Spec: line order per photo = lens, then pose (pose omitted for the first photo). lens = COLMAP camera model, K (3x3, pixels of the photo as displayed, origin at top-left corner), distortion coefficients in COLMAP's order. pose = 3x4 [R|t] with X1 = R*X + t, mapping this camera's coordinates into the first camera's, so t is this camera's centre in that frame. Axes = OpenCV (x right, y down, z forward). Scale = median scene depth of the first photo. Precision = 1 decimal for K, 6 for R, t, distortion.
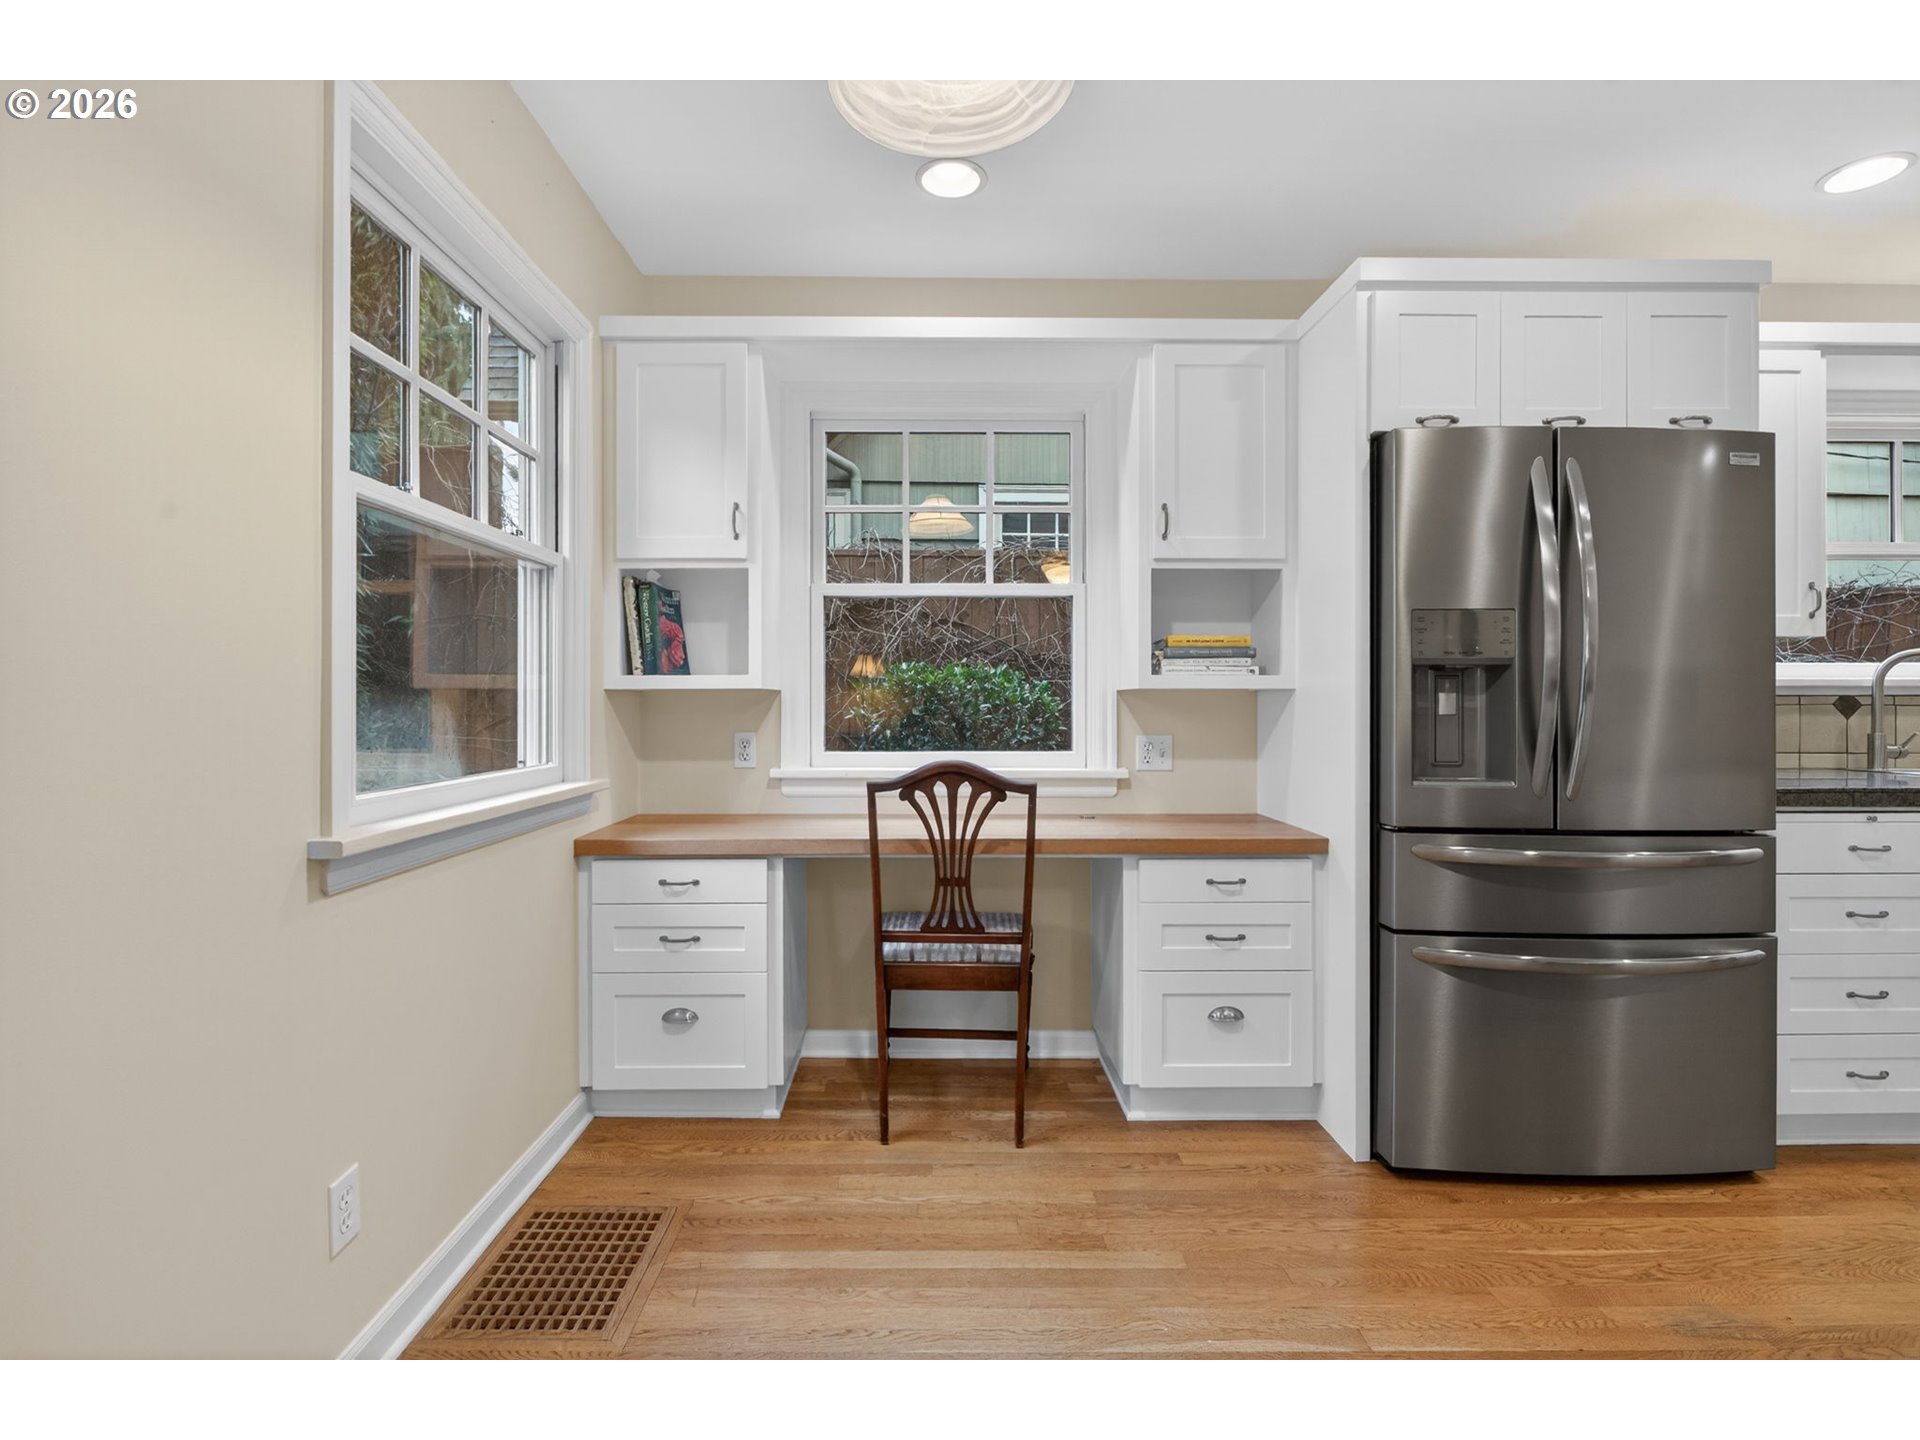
lens RADIAL K [[886.9, 0, 958.7], [0, 886.9, 705.4], [0, 0, 1]] dist [-0.002505, -0.000794]
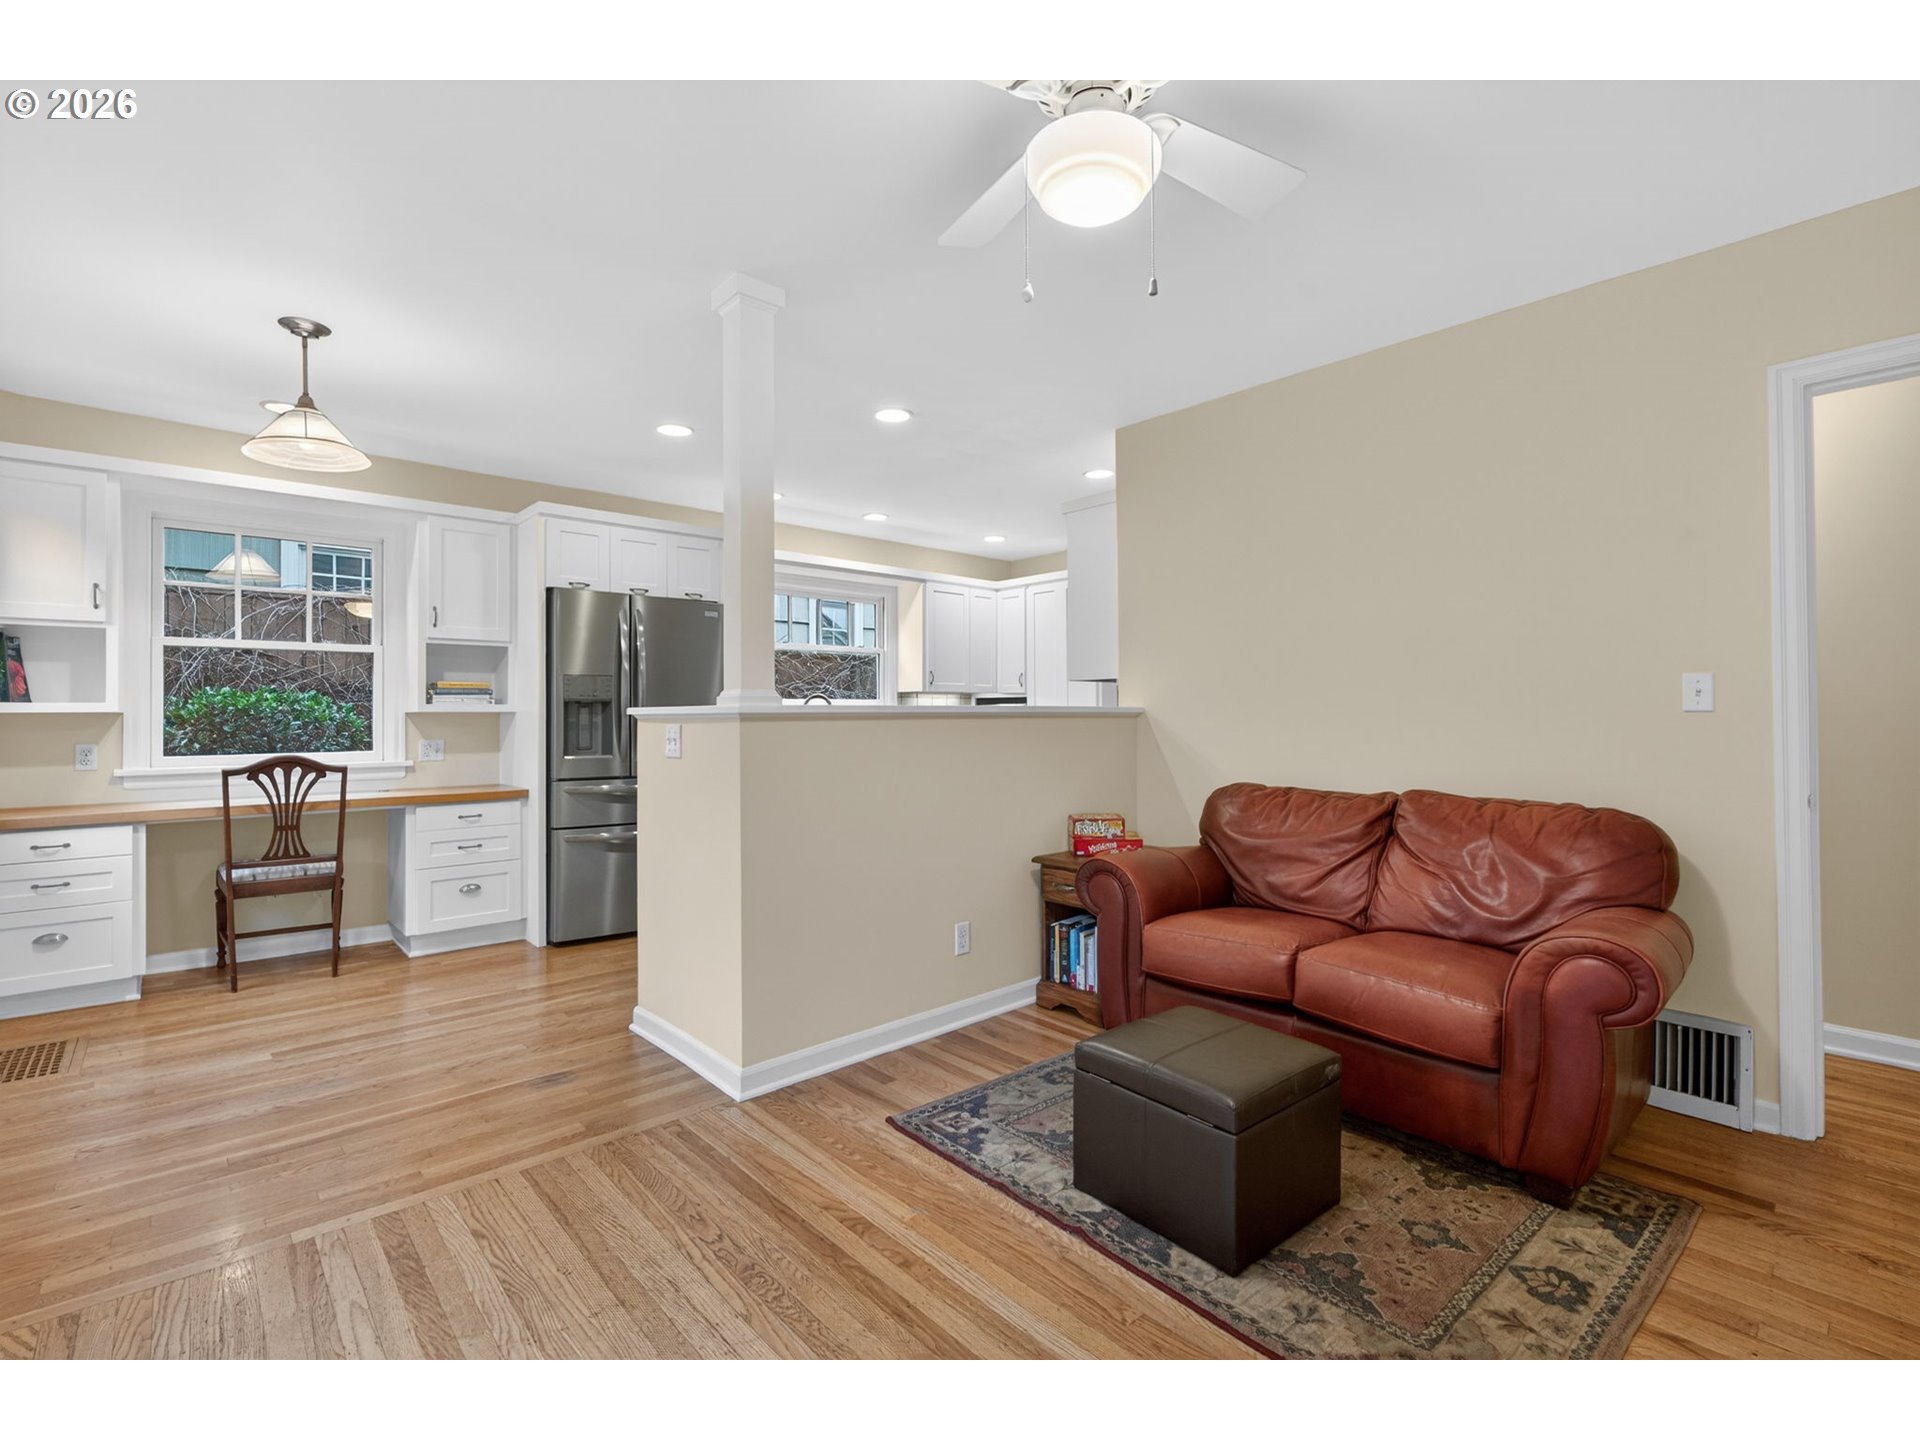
lens RADIAL K [[886.9, 0, 958.7], [0, 886.9, 705.4], [0, 0, 1]] dist [-0.002505, -0.000794]
pose [[0.763960, 0.003567, 0.645253, -0.107897], [0.007807, 0.999860, -0.014771, 0.002066], [-0.645216, 0.016322, 0.763826, -1.014776]]
